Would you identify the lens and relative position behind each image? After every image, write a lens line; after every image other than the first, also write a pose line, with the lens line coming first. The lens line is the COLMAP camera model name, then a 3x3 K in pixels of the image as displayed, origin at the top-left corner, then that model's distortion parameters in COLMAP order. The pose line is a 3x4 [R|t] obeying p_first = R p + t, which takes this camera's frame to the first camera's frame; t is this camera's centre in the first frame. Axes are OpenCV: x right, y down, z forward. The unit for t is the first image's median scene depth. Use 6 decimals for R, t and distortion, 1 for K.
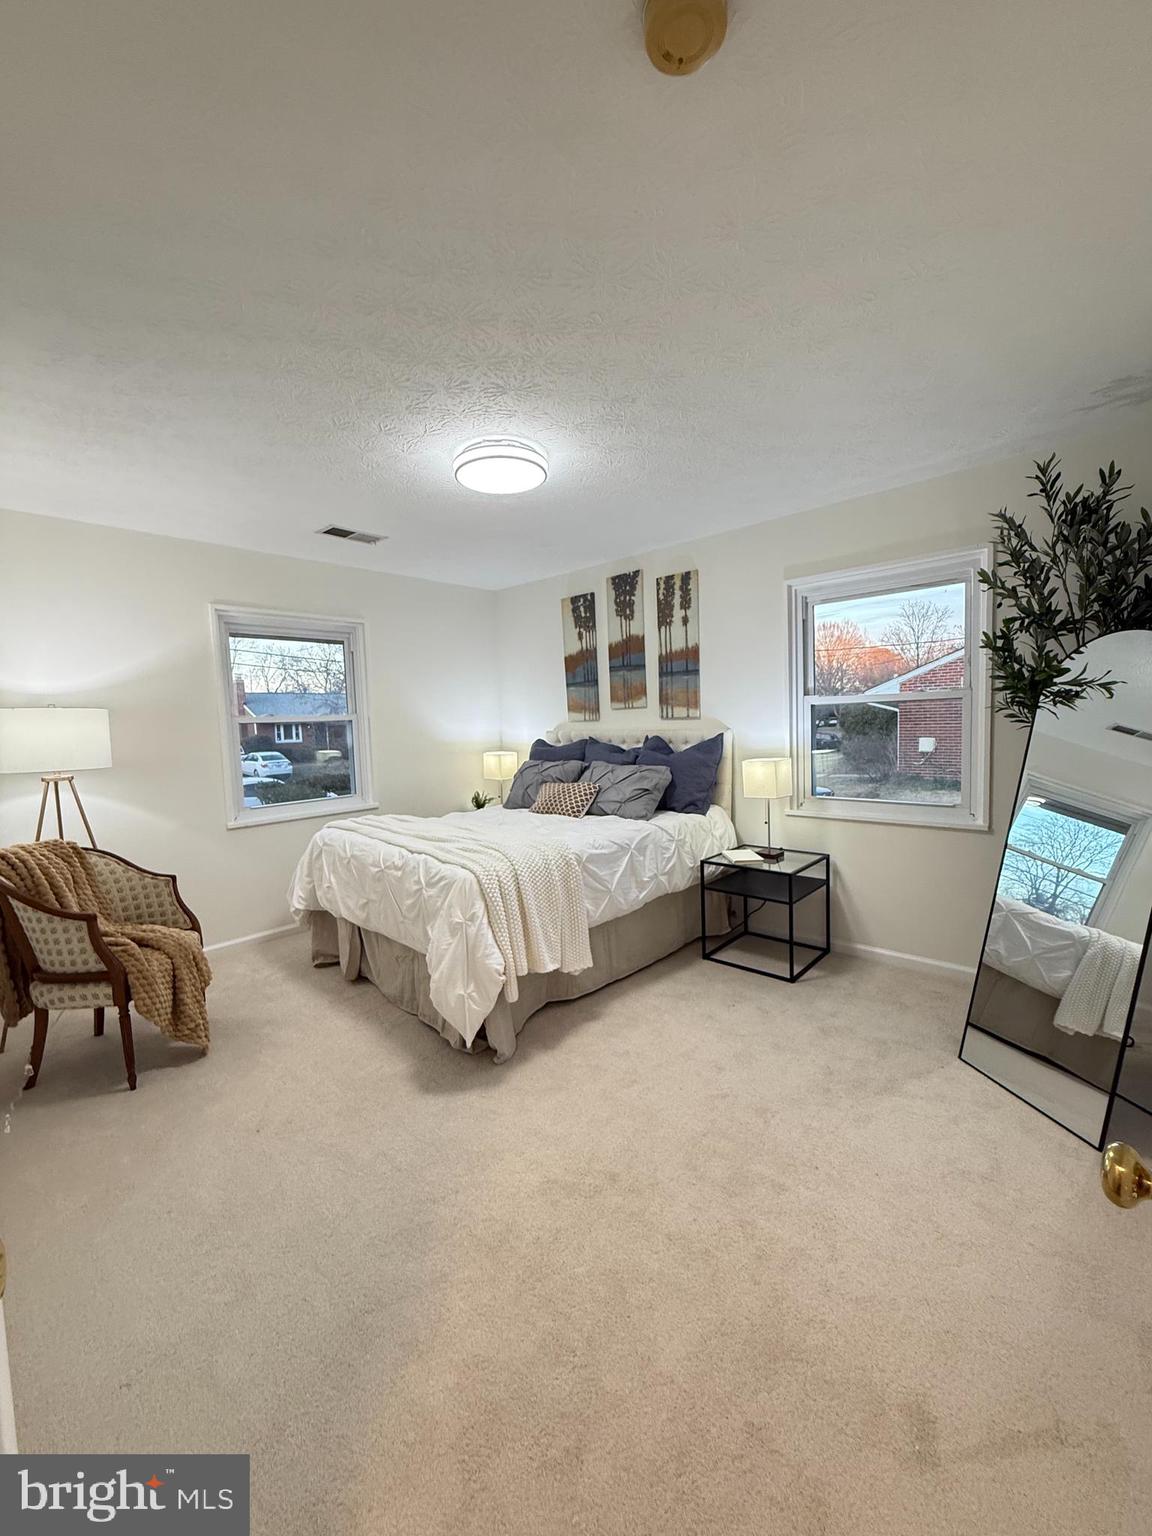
lens RADIAL K [[609.4, 0, 574.9], [0, 609.4, 767.8], [0, 0, 1]] dist [-0.002367, -0.000069]
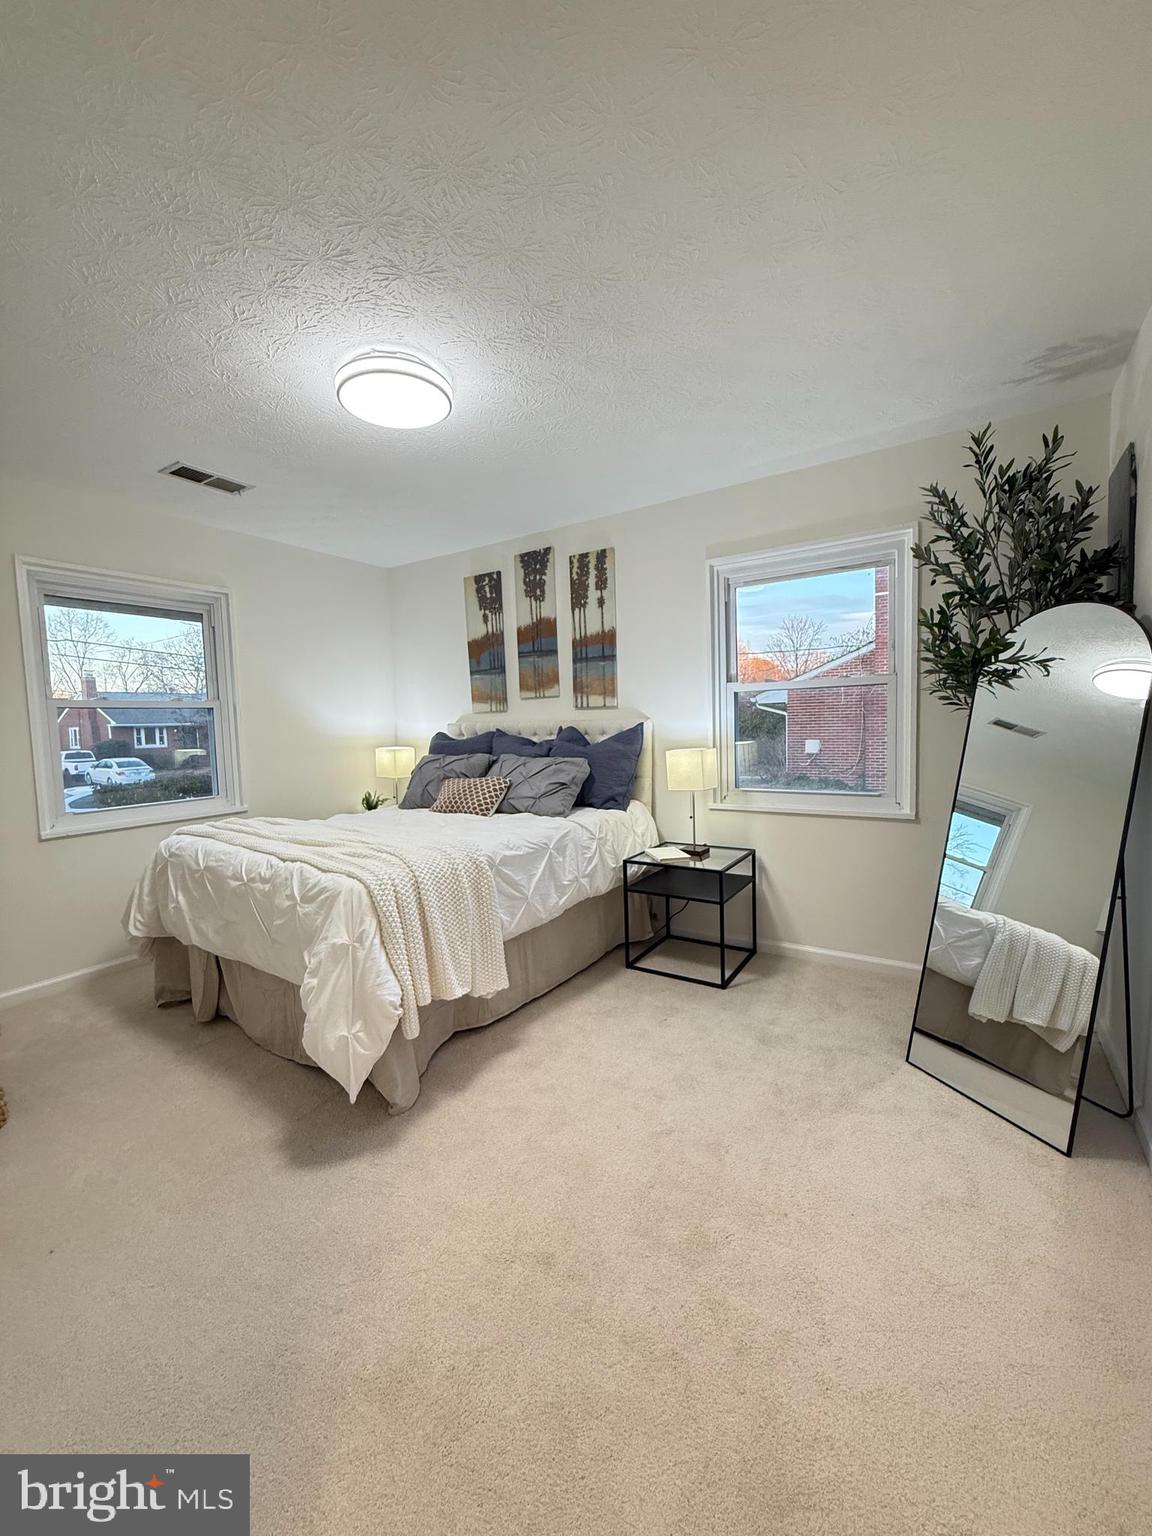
lens RADIAL K [[609.4, 0, 575.1], [0, 609.4, 766.5], [0, 0, 1]] dist [-0.002367, -0.000069]
pose [[0.986131, -0.006359, 0.165850, -0.017436], [0.008421, 0.999896, -0.011736, 0.025525], [-0.165758, 0.012969, 0.986081, 0.127671]]
